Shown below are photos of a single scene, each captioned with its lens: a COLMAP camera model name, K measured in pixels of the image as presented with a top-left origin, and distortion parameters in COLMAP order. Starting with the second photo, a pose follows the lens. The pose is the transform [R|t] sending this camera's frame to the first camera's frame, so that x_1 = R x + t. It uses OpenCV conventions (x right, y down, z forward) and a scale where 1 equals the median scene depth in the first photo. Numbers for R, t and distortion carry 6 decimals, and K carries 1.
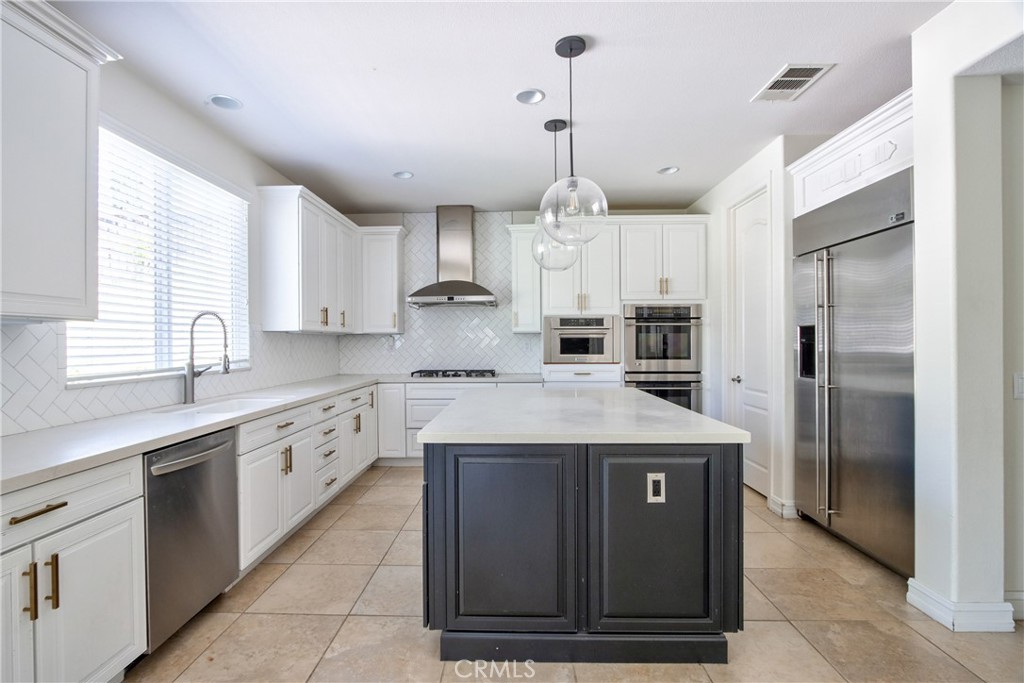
lens RADIAL K [[467.4, 0, 512.0], [0, 467.4, 341.5], [0, 0, 1]] dist [-0.014204, 0.000254]
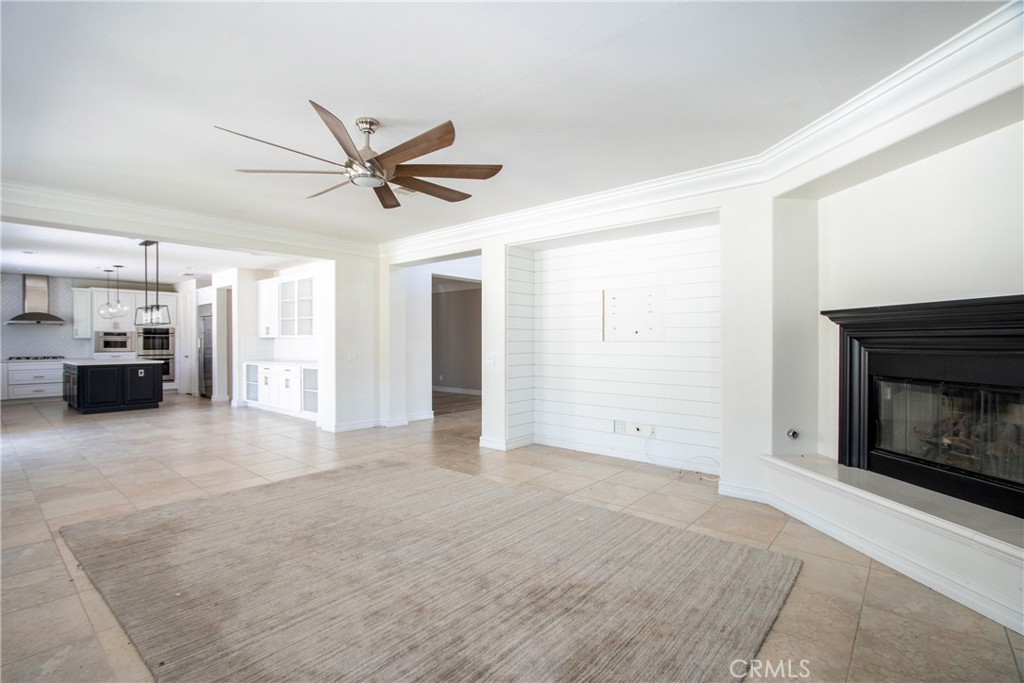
lens RADIAL K [[497.0, 0, 512.0], [0, 497.0, 341.5], [0, 0, 1]] dist [-0.013530, 0.000629]
pose [[0.650537, 0.003750, 0.759465, -0.438566], [-0.001817, 0.999993, -0.003381, -0.000381], [-0.759472, 0.000820, 0.650539, -2.140632]]
